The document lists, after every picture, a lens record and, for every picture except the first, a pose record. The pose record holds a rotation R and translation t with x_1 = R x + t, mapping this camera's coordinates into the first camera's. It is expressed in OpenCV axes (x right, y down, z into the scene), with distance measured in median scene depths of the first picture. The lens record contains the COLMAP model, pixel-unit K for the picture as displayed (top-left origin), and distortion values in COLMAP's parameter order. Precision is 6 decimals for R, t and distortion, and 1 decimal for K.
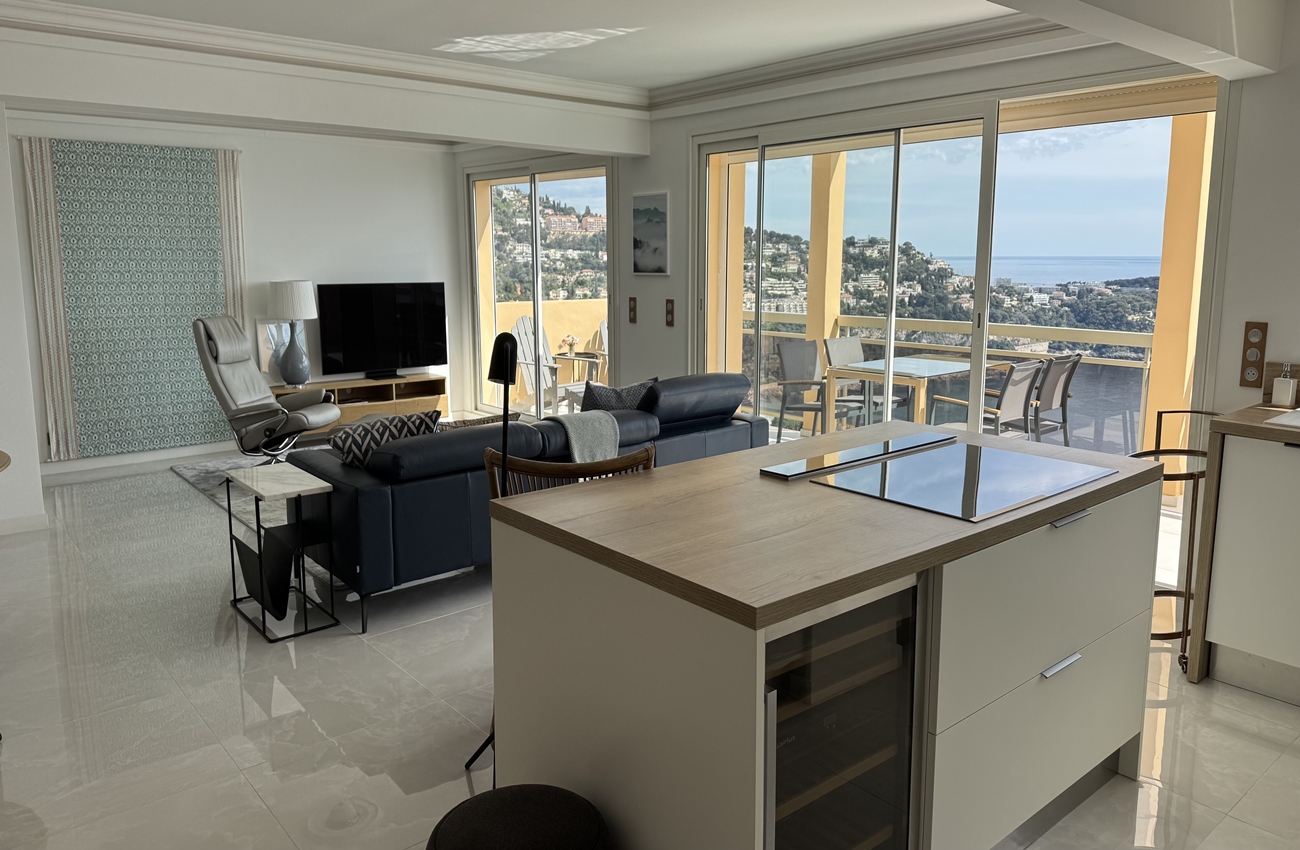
lens RADIAL K [[911.6, 0, 636.8], [0, 911.6, 389.6], [0, 0, 1]] dist [0.074828, -0.088947]
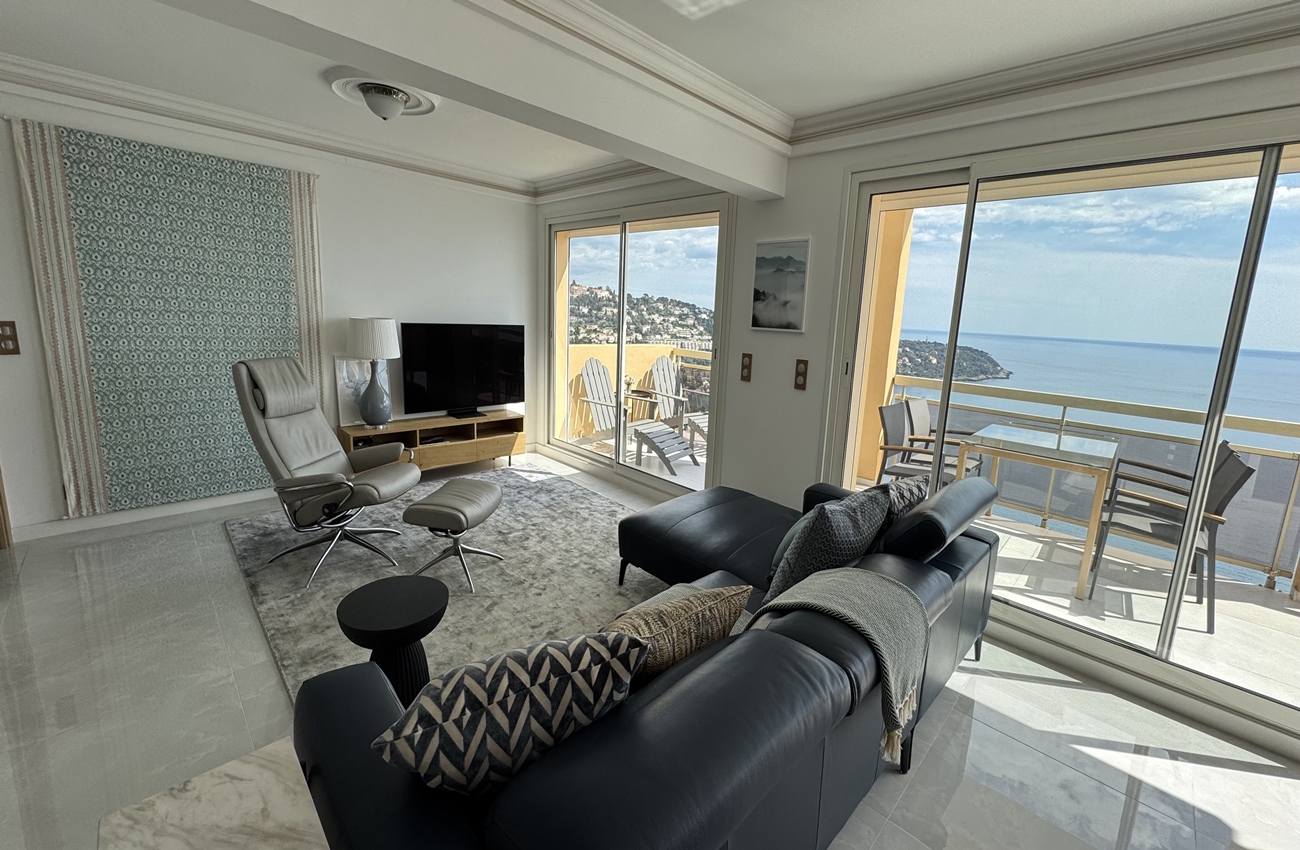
lens RADIAL K [[521.6, 0, 648.5], [0, 521.6, 404.8], [0, 0, 1]] dist [-0.001551, -0.000618]
pose [[0.994686, 0.036121, 0.096412, -0.156585], [-0.039123, 0.998801, 0.029430, -0.062149], [-0.095234, -0.033045, 0.994906, 0.489897]]
